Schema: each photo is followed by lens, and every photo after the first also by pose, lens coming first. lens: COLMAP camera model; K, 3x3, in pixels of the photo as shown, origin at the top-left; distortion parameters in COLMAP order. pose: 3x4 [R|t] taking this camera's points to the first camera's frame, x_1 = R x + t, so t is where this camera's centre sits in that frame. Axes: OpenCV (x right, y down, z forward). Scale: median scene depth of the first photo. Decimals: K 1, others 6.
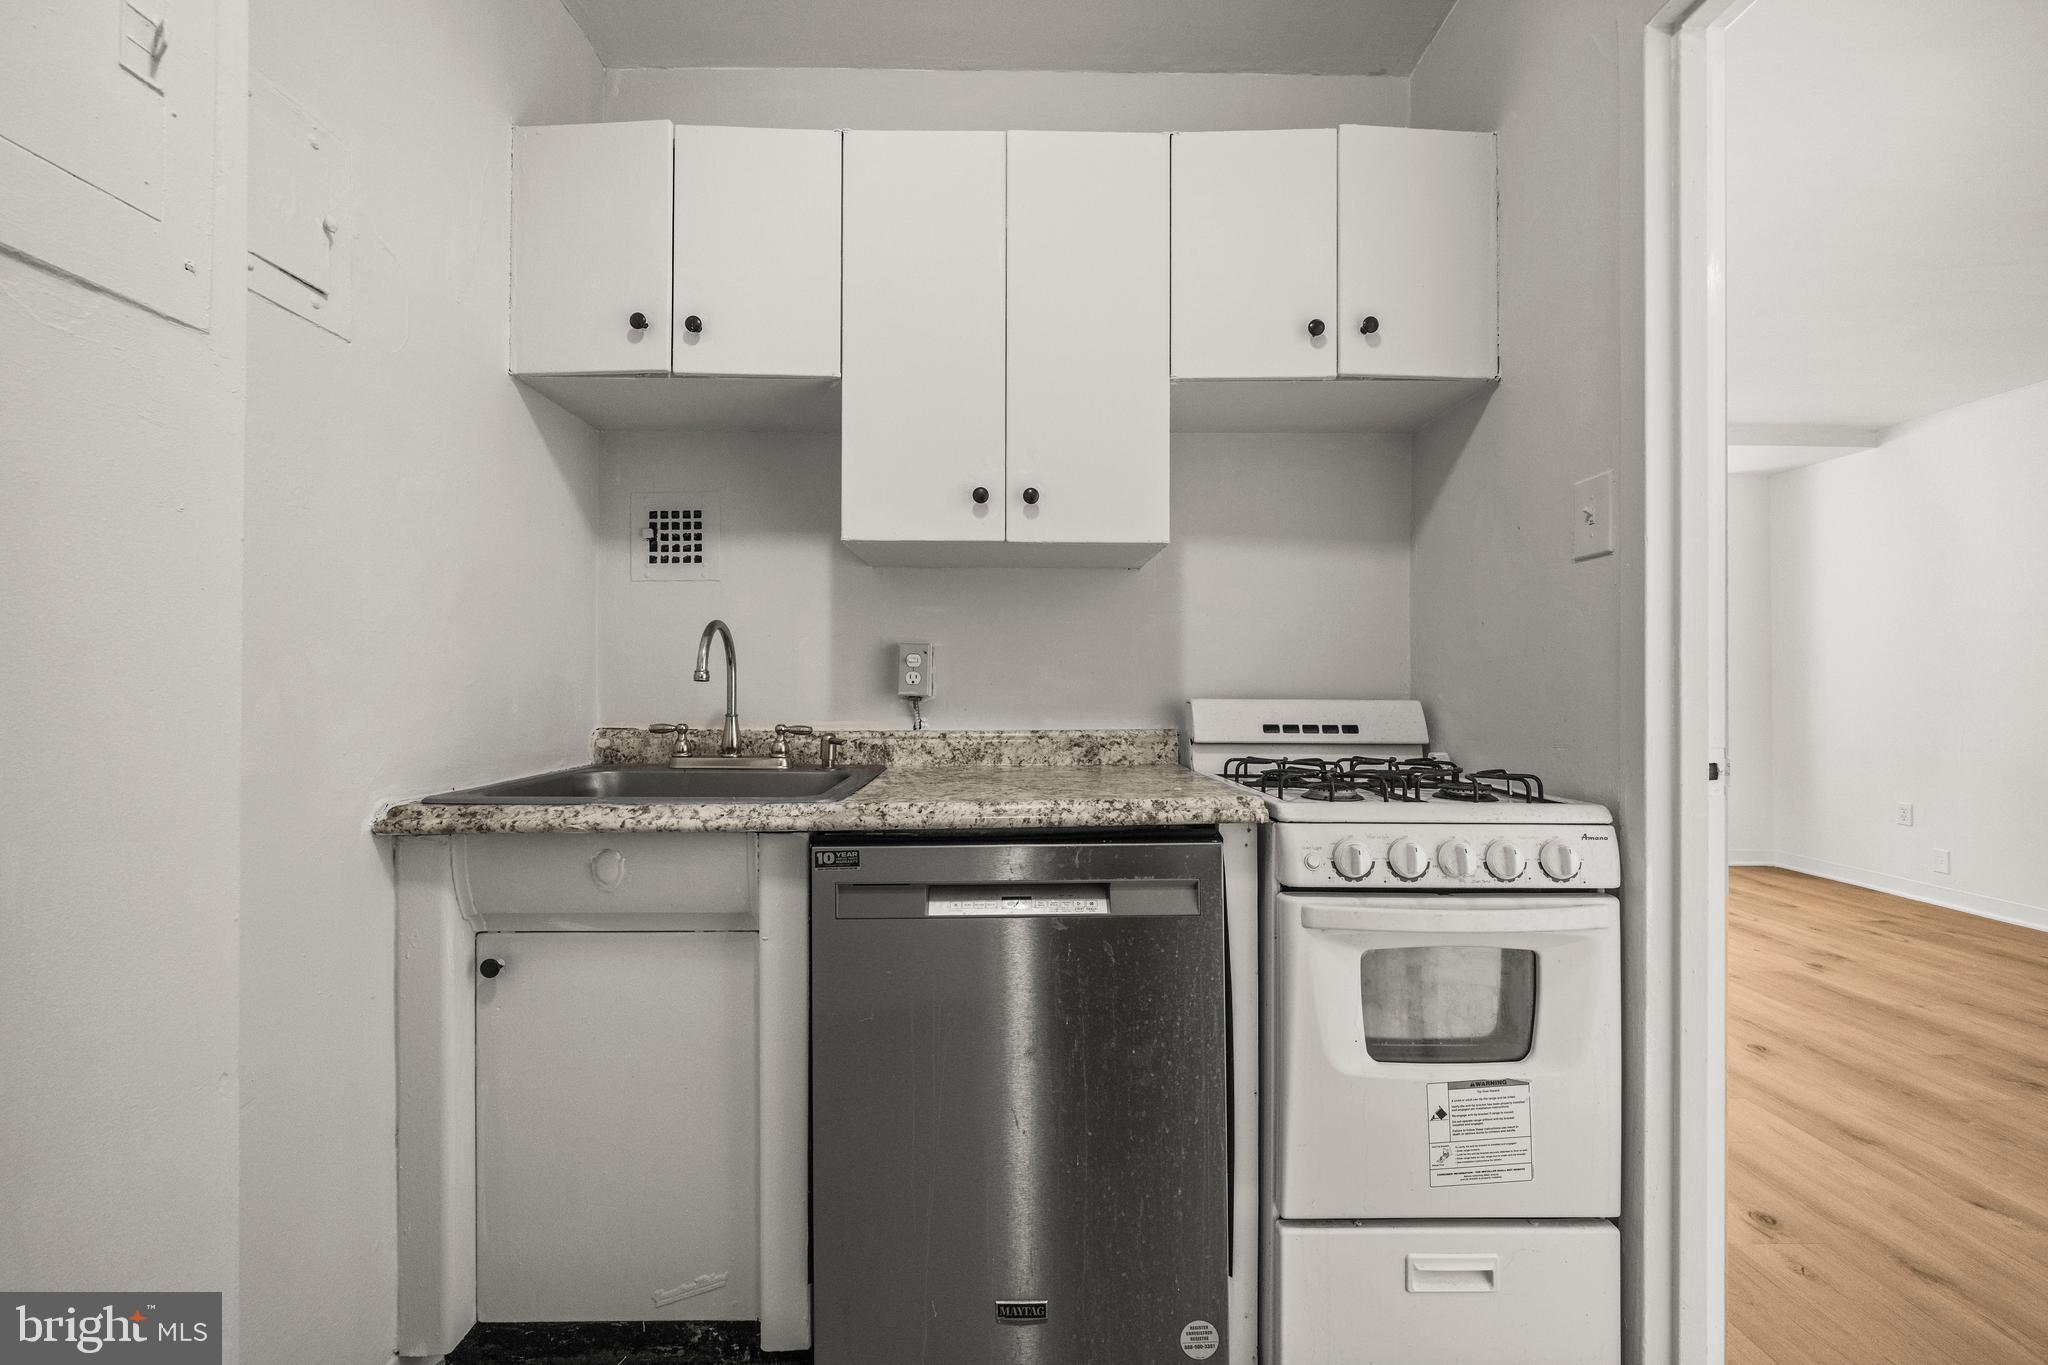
lens RADIAL K [[833.1, 0, 1019.1], [0, 833.1, 686.1], [0, 0, 1]] dist [0.001439, 0.000192]
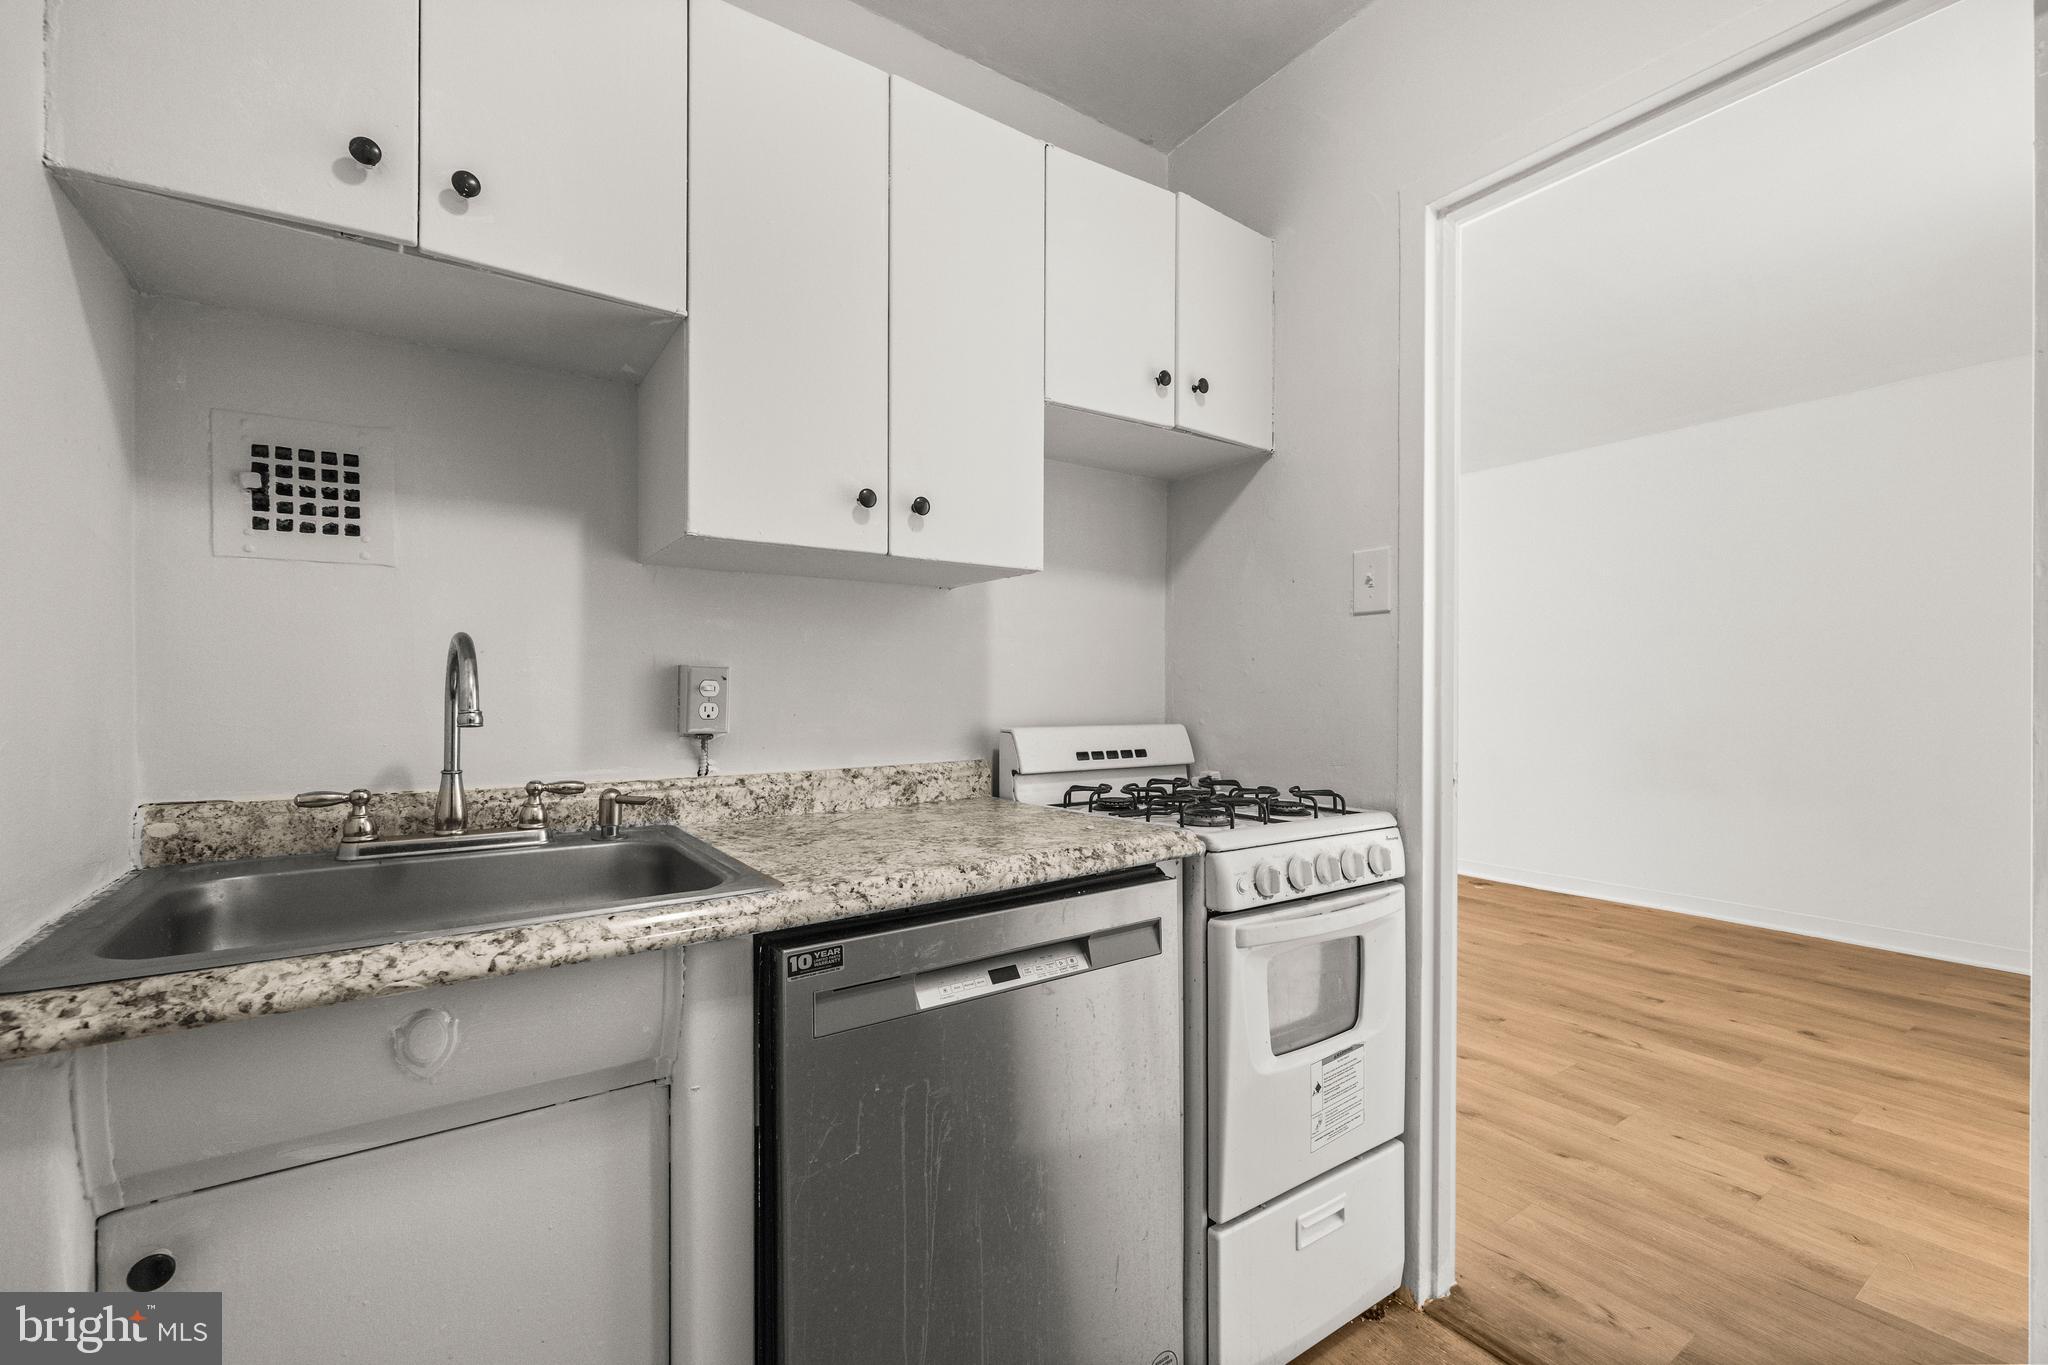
lens RADIAL K [[882.3, 0, 1038.9], [0, 882.3, 696.2], [0, 0, 1]] dist [0.002583, 0.000705]
pose [[0.823496, -0.005031, 0.567299, -0.402672], [-0.000017, 0.999960, 0.008893, -0.036234], [-0.567321, -0.007333, 0.823464, 0.162883]]
